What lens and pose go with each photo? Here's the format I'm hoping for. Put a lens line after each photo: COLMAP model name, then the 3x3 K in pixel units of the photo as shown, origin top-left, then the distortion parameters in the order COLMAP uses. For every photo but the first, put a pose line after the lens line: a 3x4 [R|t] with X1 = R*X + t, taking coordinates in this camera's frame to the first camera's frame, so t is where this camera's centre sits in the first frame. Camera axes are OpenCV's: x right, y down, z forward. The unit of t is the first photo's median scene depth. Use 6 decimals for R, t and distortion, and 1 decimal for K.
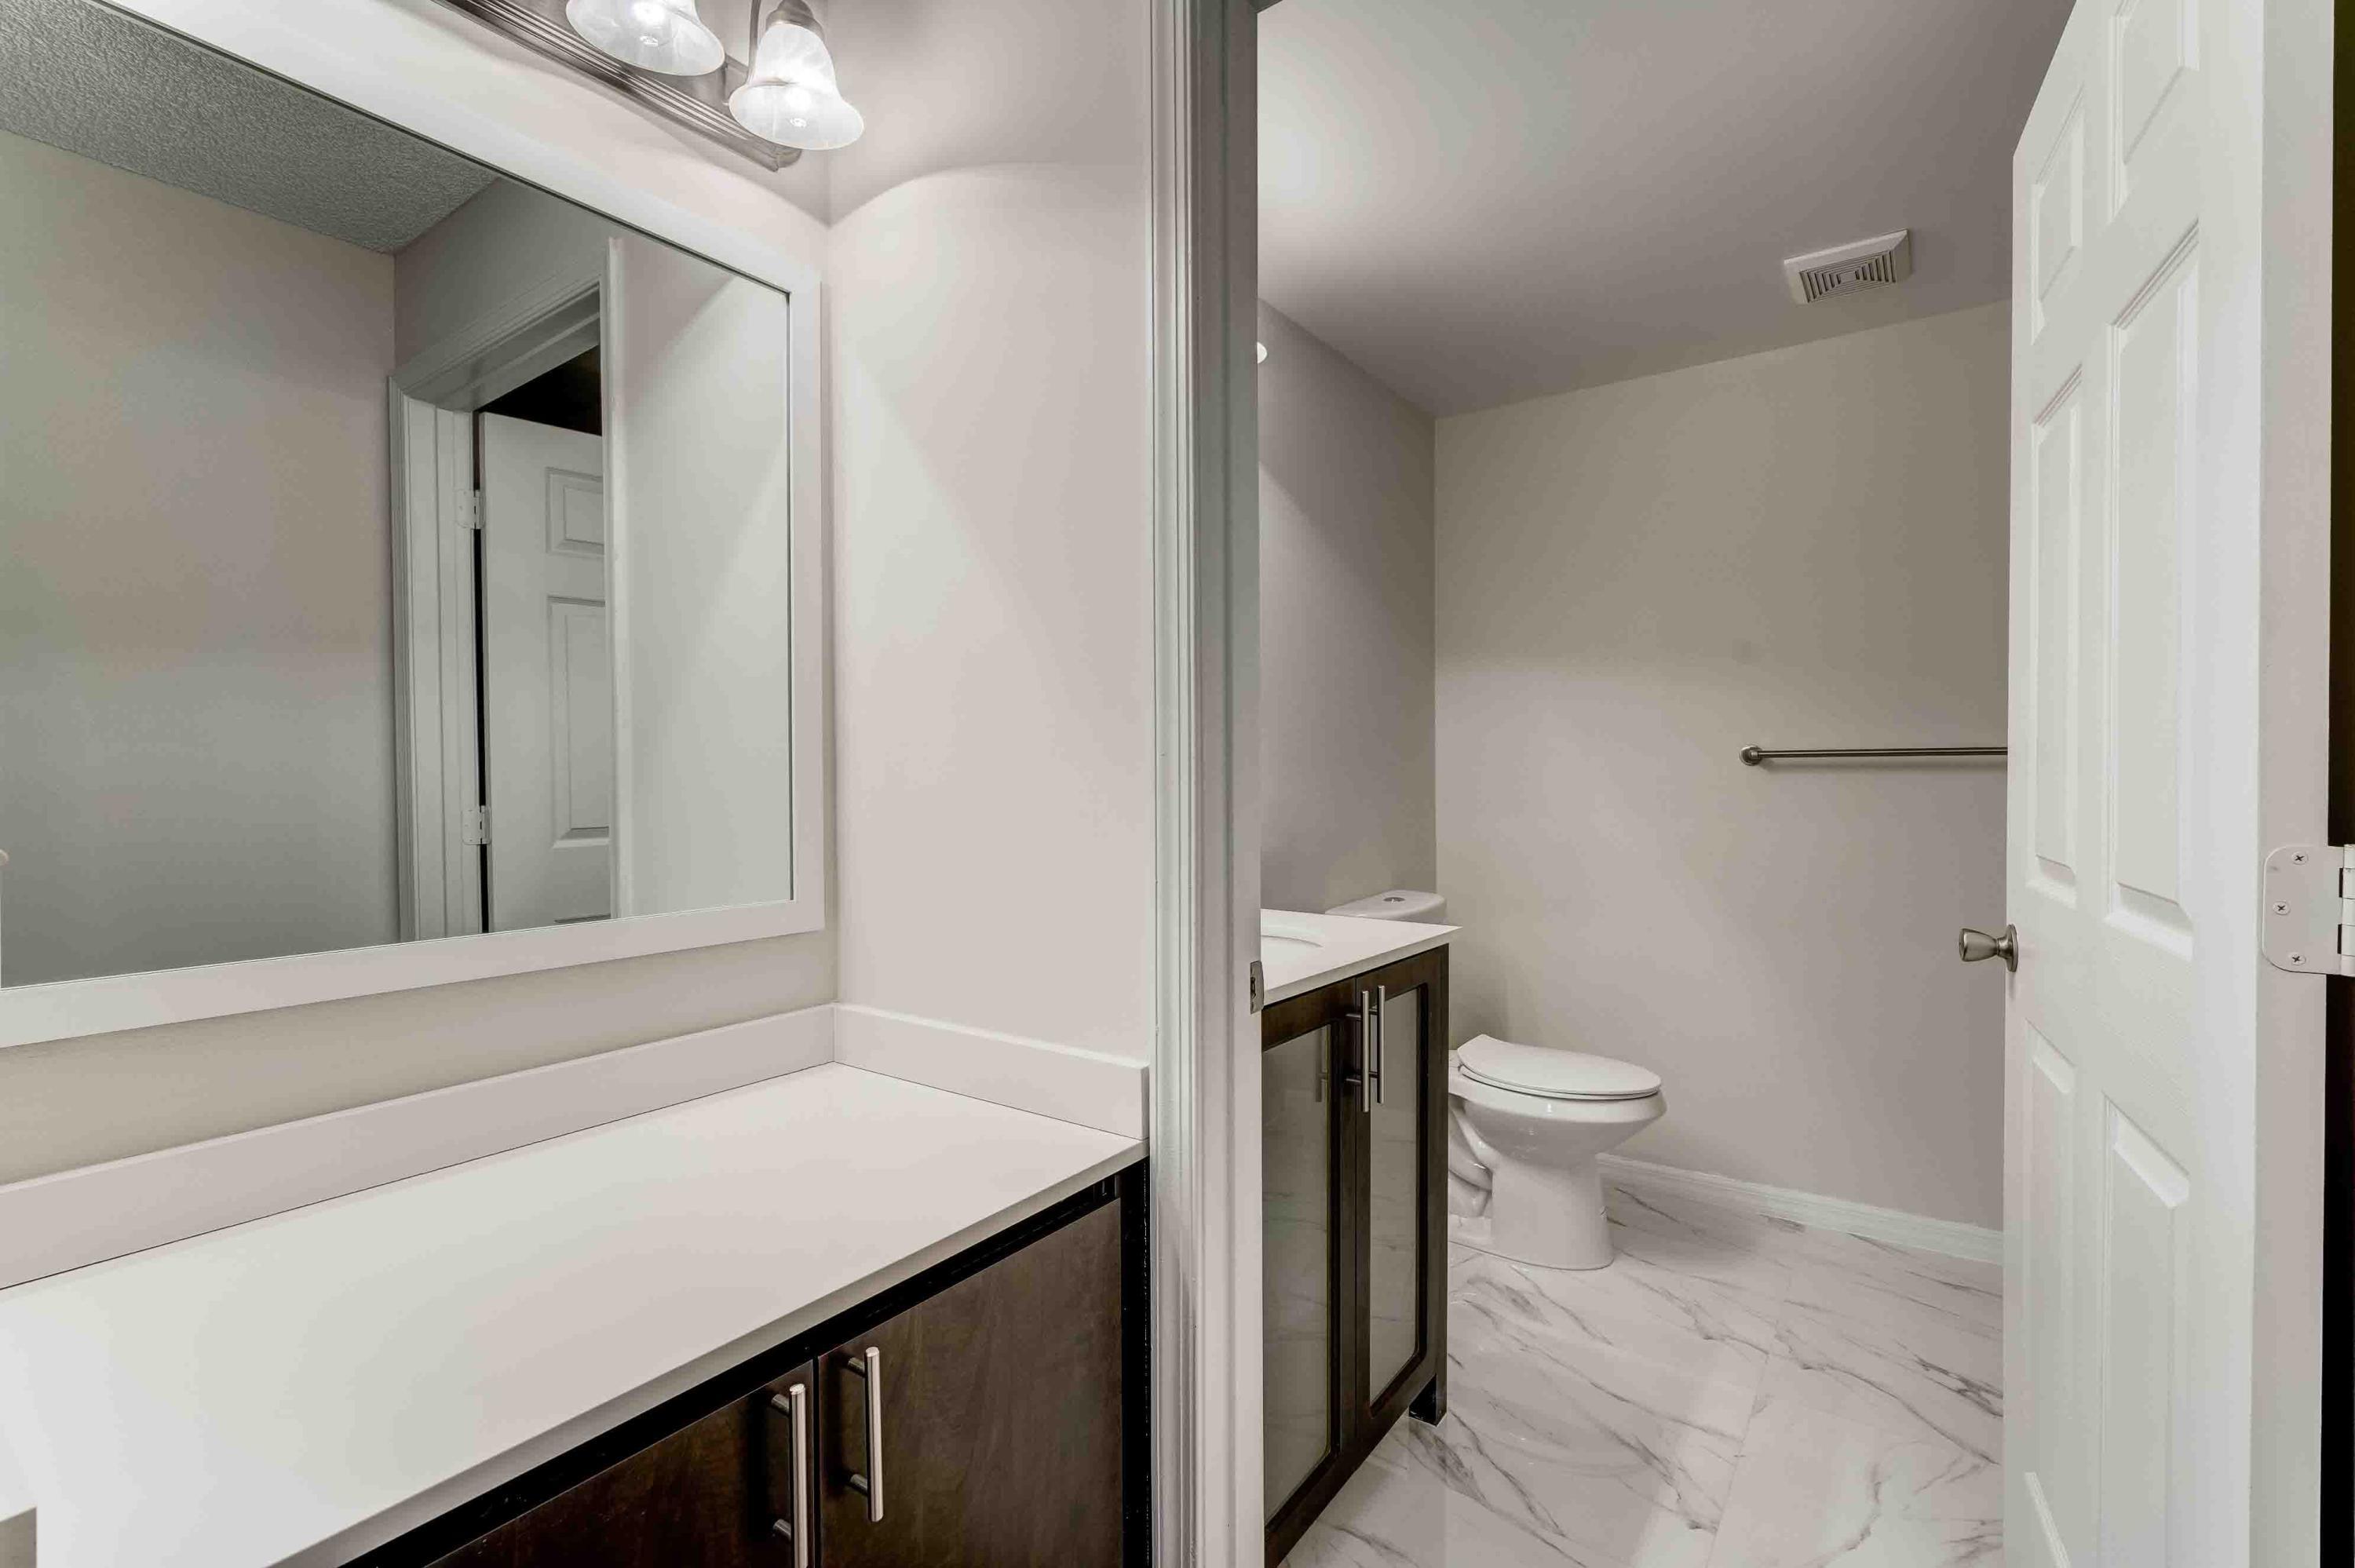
lens RADIAL K [[1048.2, 0, 1184.2], [0, 1048.2, 781.4], [0, 0, 1]] dist [-0.001516, 0.000102]
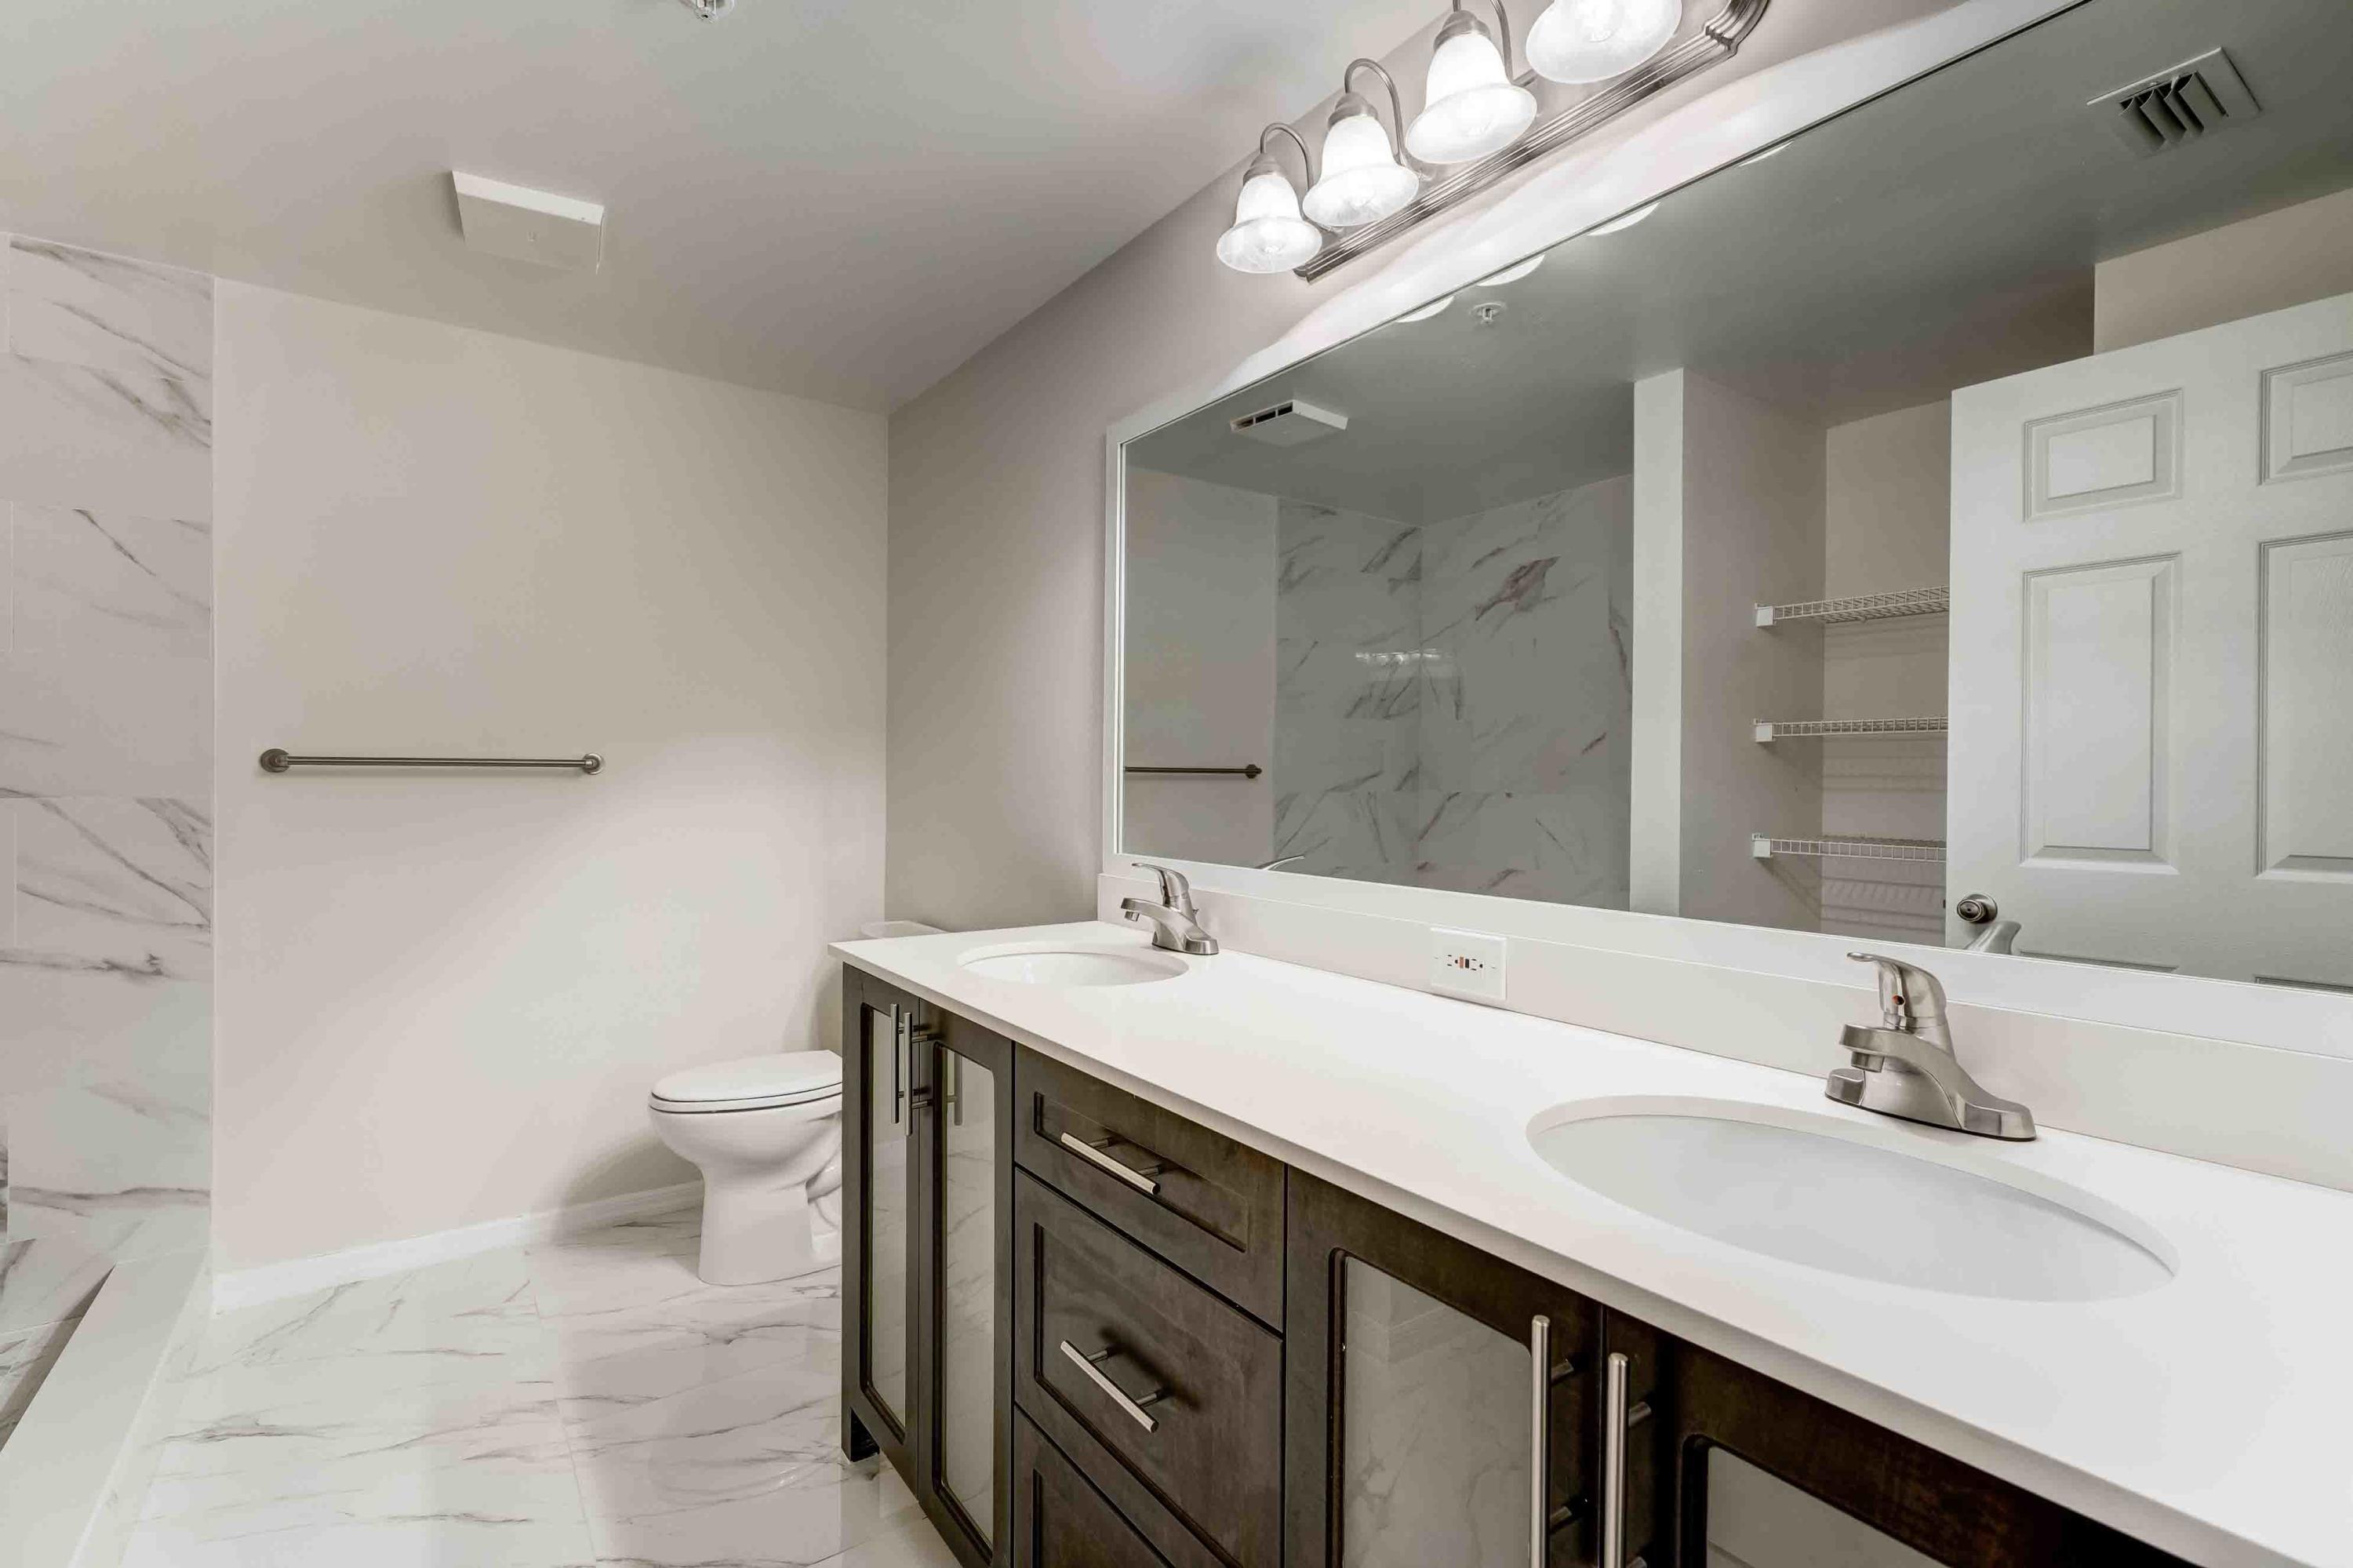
lens RADIAL K [[1047.5, 0, 1183.2], [0, 1047.5, 781.4], [0, 0, 1]] dist [-0.001516, 0.000102]
pose [[-0.325584, 0.008417, -0.945476, 0.458186], [-0.004125, 0.999938, 0.010322, -0.011253], [0.945504, 0.007261, -0.325529, 0.727698]]
